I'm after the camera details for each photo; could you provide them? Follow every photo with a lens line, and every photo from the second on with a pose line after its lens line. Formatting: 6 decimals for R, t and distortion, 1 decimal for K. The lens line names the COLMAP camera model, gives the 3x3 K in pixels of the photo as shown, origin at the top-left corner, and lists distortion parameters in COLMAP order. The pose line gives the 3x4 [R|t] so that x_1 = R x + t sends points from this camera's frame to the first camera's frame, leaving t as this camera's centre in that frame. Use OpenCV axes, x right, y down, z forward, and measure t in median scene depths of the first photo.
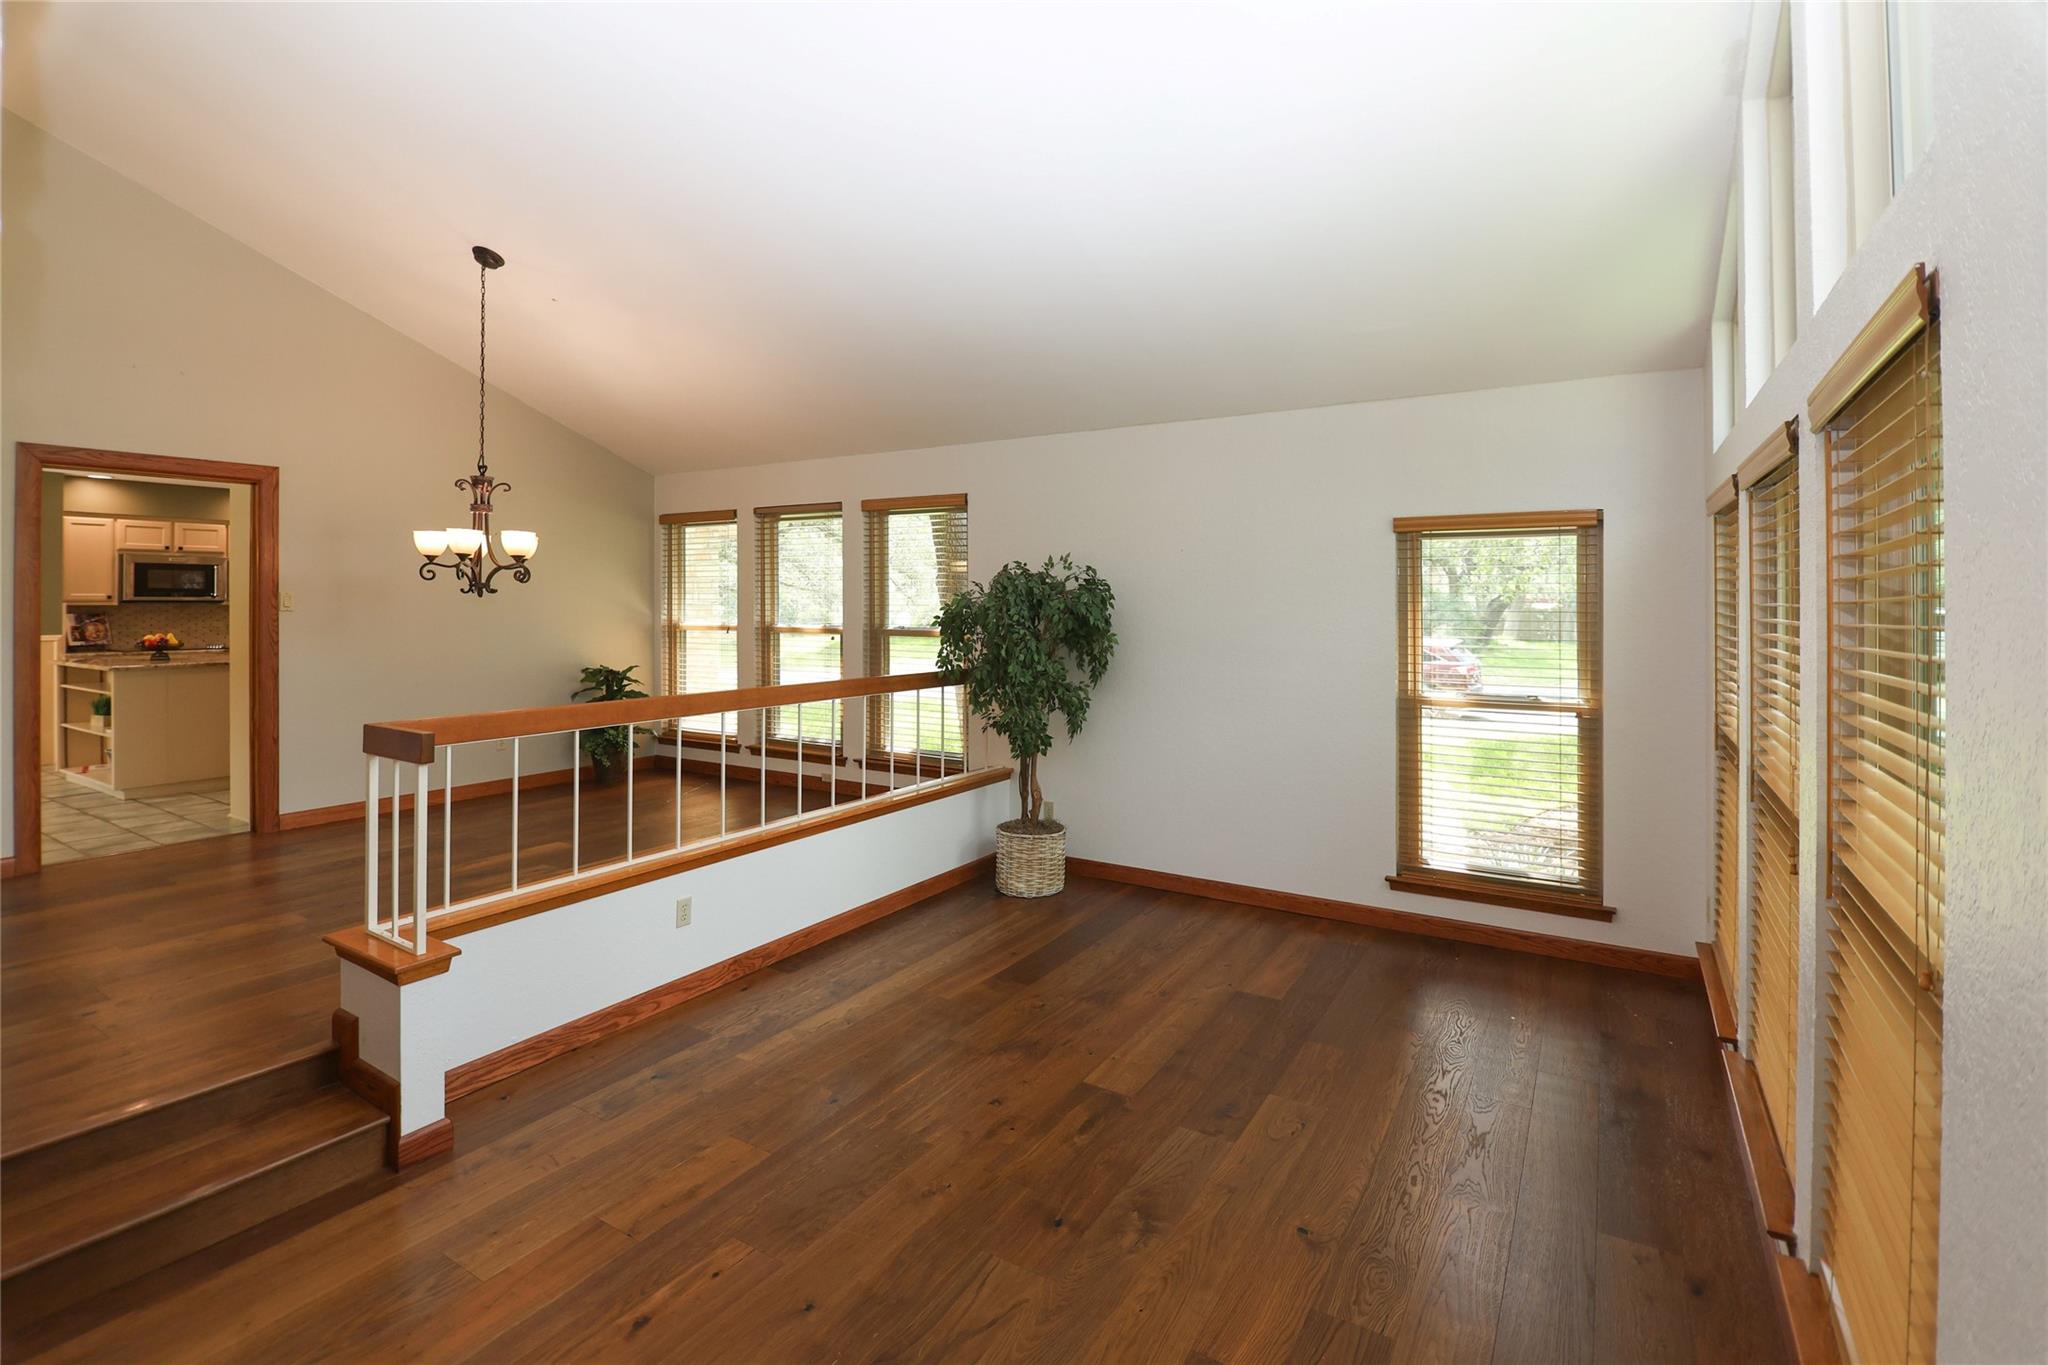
lens RADIAL K [[926.1, 0, 1036.1], [0, 926.1, 590.2], [0, 0, 1]] dist [-0.014752, -0.002210]
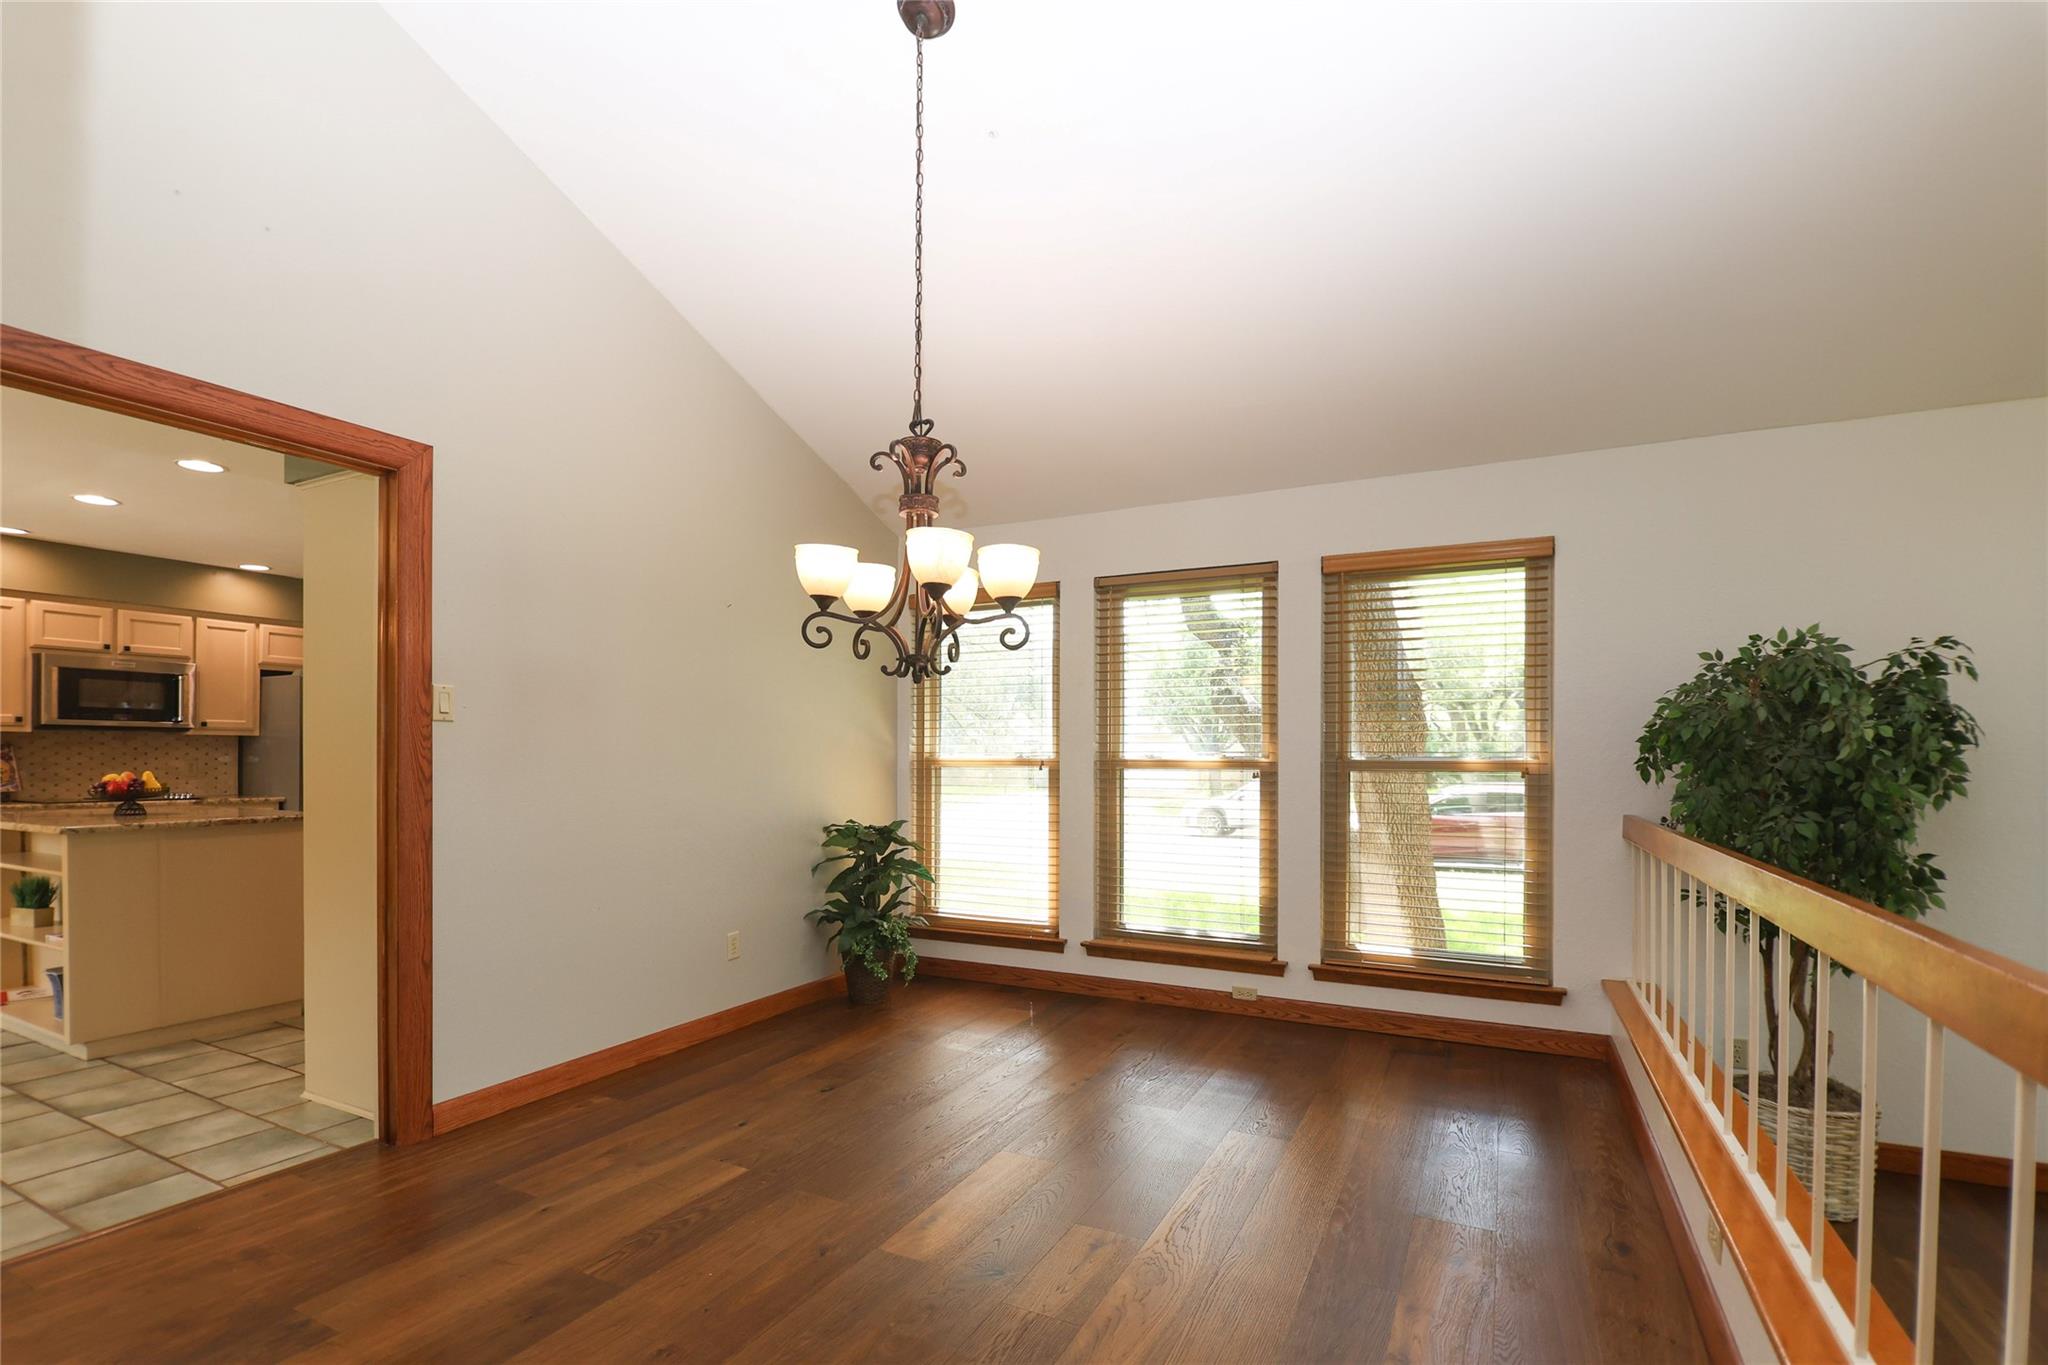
lens RADIAL K [[926.1, 0, 989.5], [0, 926.1, 750.2], [0, 0, 1]] dist [-0.014752, -0.002210]
pose [[0.997928, -0.000198, 0.064342, -0.433221], [-0.000345, 0.999964, 0.008442, 0.028359], [-0.064342, -0.008447, 0.997892, 0.361500]]
